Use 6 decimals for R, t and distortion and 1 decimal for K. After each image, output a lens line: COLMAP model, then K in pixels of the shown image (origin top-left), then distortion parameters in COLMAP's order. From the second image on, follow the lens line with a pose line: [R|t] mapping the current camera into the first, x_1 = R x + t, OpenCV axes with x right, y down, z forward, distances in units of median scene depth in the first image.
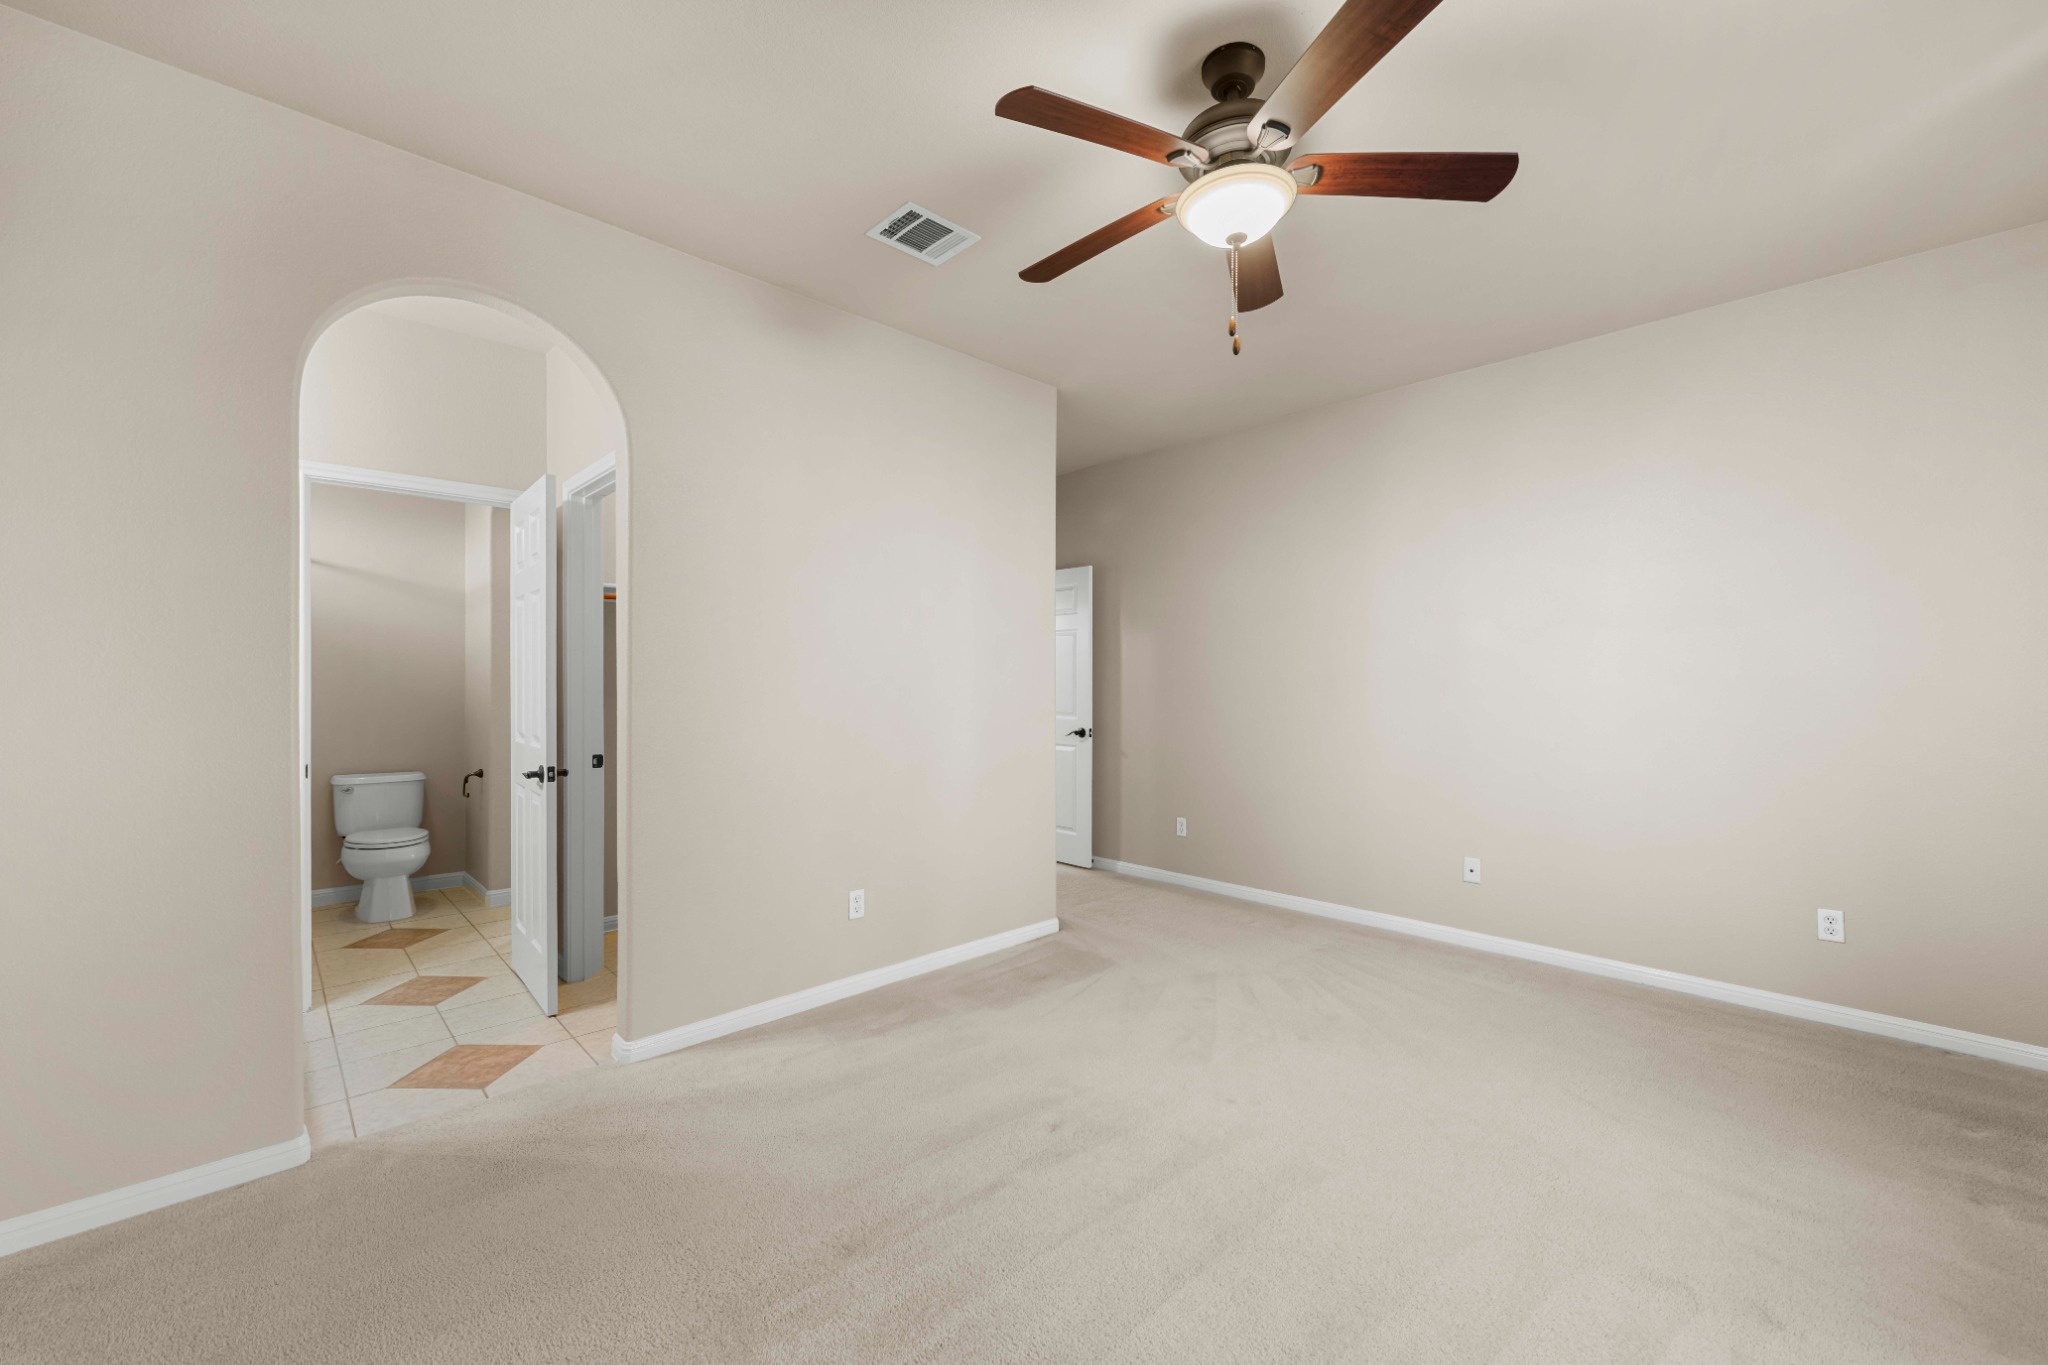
lens RADIAL K [[813.1, 0, 1028.4], [0, 813.1, 685.7], [0, 0, 1]] dist [0.003561, -0.000282]
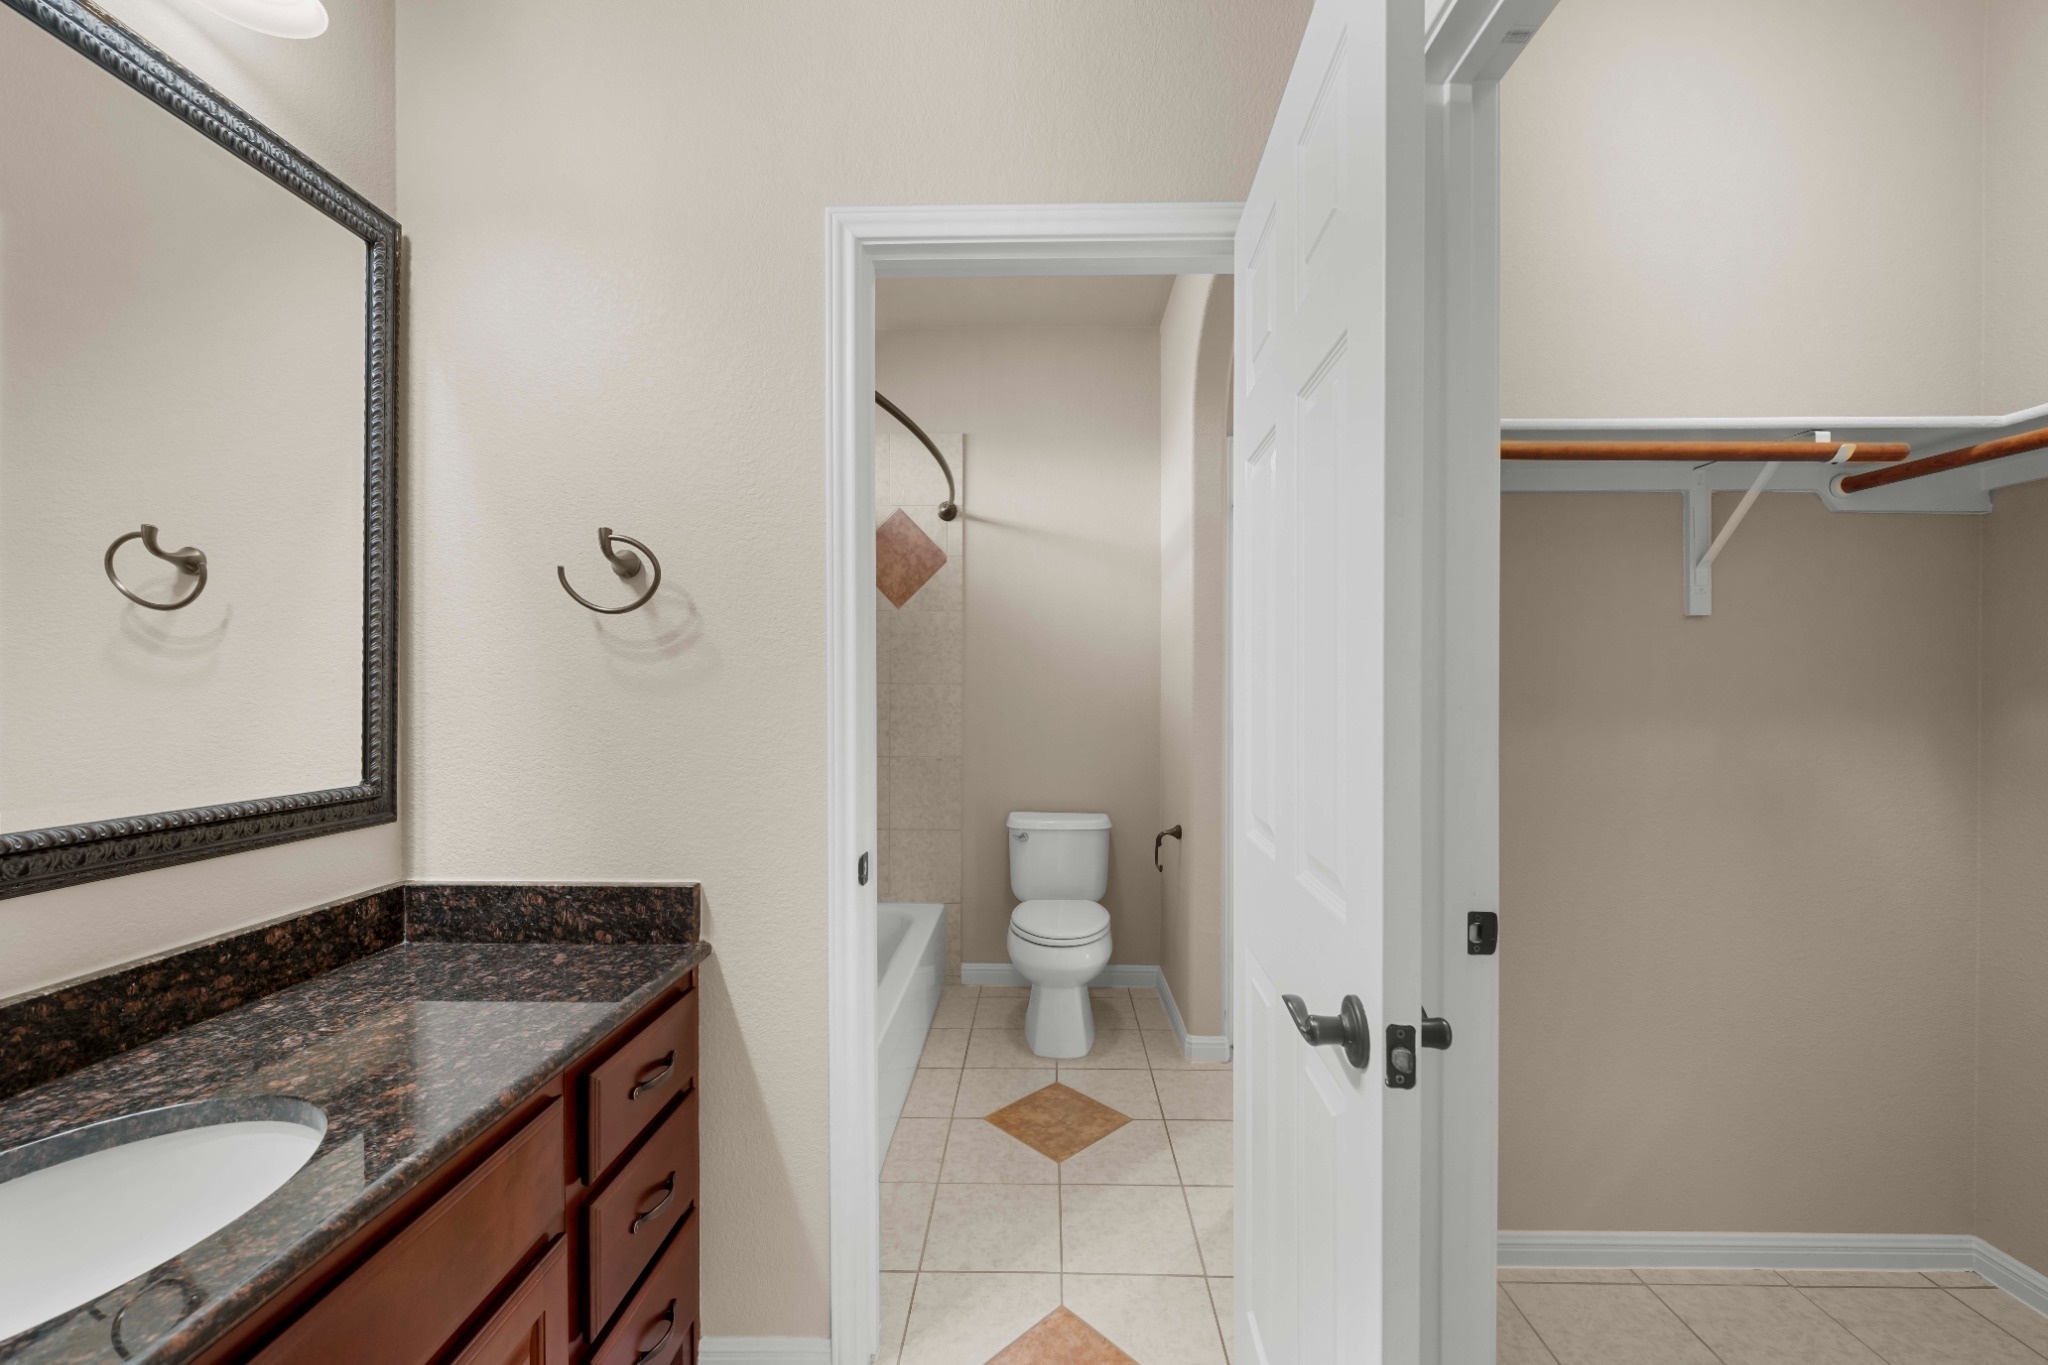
lens RADIAL K [[813.1, 0, 1028.2], [0, 813.1, 687.0], [0, 0, 1]] dist [0.003561, -0.000282]
pose [[0.706899, -0.001245, -0.707313, -0.329505], [-0.003693, 0.999978, -0.005452, 0.000890], [0.707304, 0.006466, 0.706880, 0.501503]]
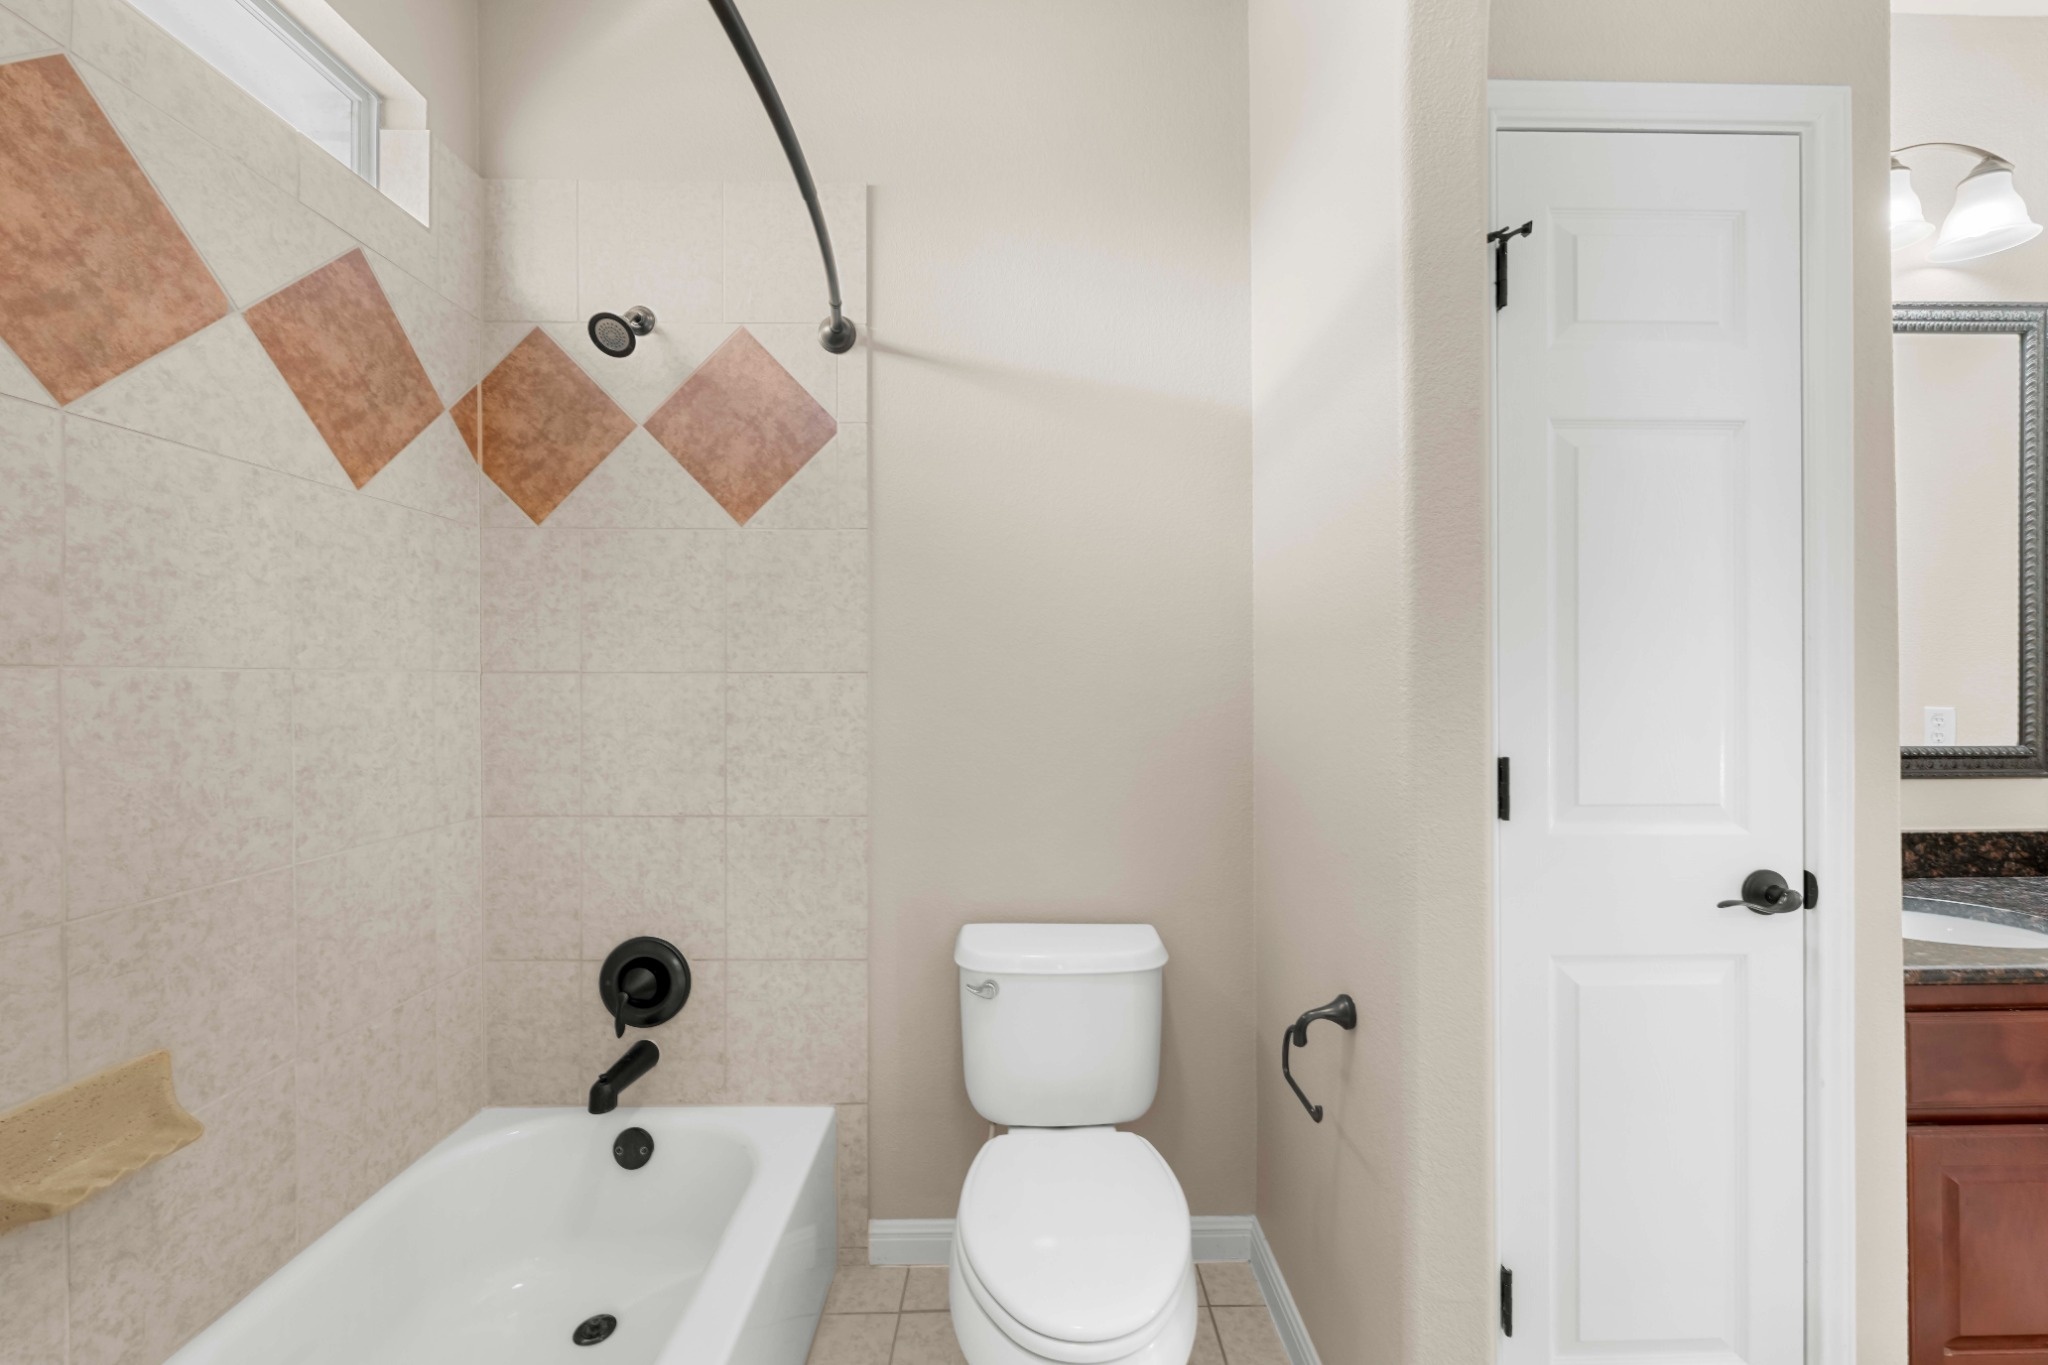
lens RADIAL K [[813.1, 0, 1033.9], [0, 813.1, 683.2], [0, 0, 1]] dist [0.003561, -0.000282]
pose [[0.723510, -0.005195, -0.690294, -0.586820], [0.004645, 0.999986, -0.002658, 0.000969], [0.690298, -0.001284, 0.723524, 0.770142]]
